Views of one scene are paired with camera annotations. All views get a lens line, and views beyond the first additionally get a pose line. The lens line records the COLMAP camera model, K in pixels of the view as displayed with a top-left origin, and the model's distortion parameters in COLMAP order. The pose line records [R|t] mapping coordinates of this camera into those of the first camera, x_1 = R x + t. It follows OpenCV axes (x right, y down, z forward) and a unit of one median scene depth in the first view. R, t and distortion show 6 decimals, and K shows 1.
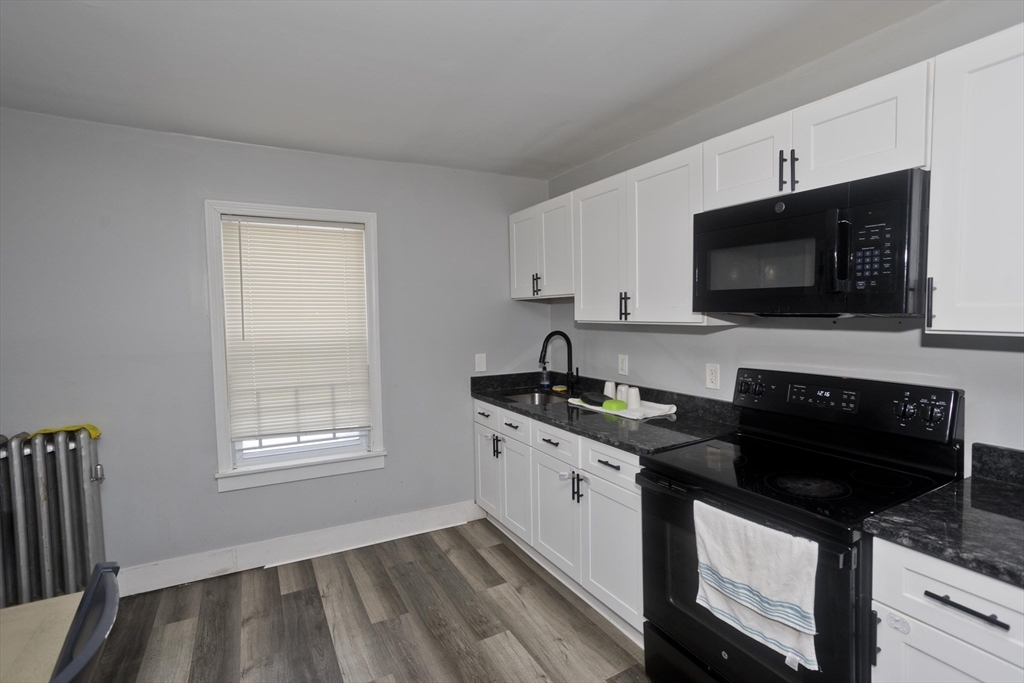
lens RADIAL K [[488.9, 0, 513.2], [0, 488.9, 335.8], [0, 0, 1]] dist [-0.051715, 0.031075]
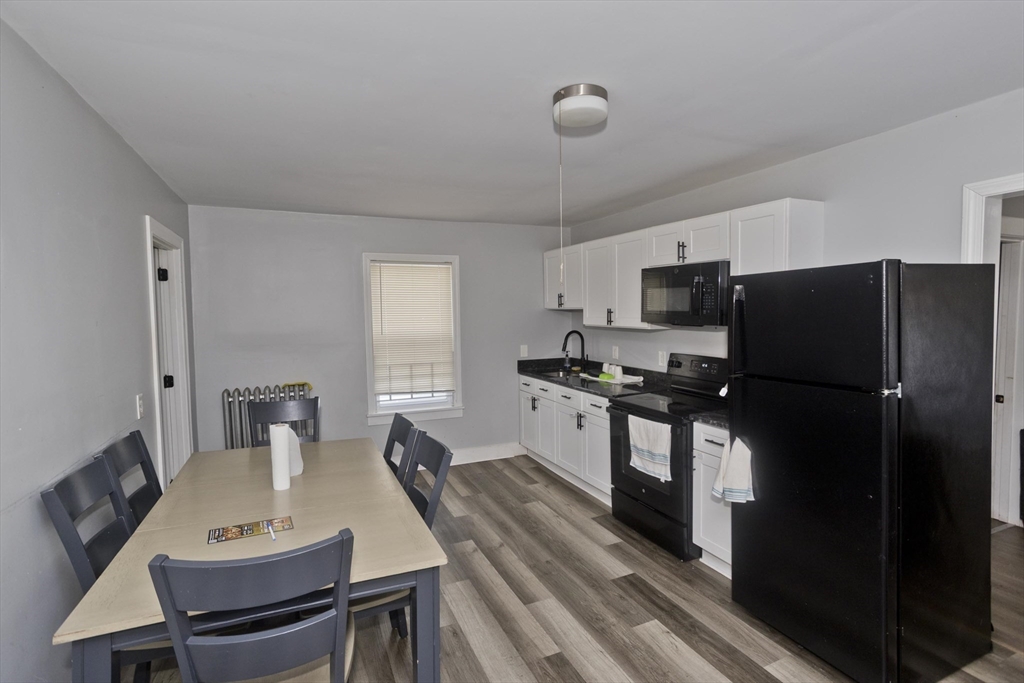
lens RADIAL K [[488.9, 0, 513.2], [0, 488.9, 335.8], [0, 0, 1]] dist [-0.051715, 0.031075]
pose [[0.996675, 0.007657, -0.081114, 0.028429], [-0.006858, 0.999925, 0.010117, -0.008812], [0.081186, -0.009527, 0.996653, -0.652049]]
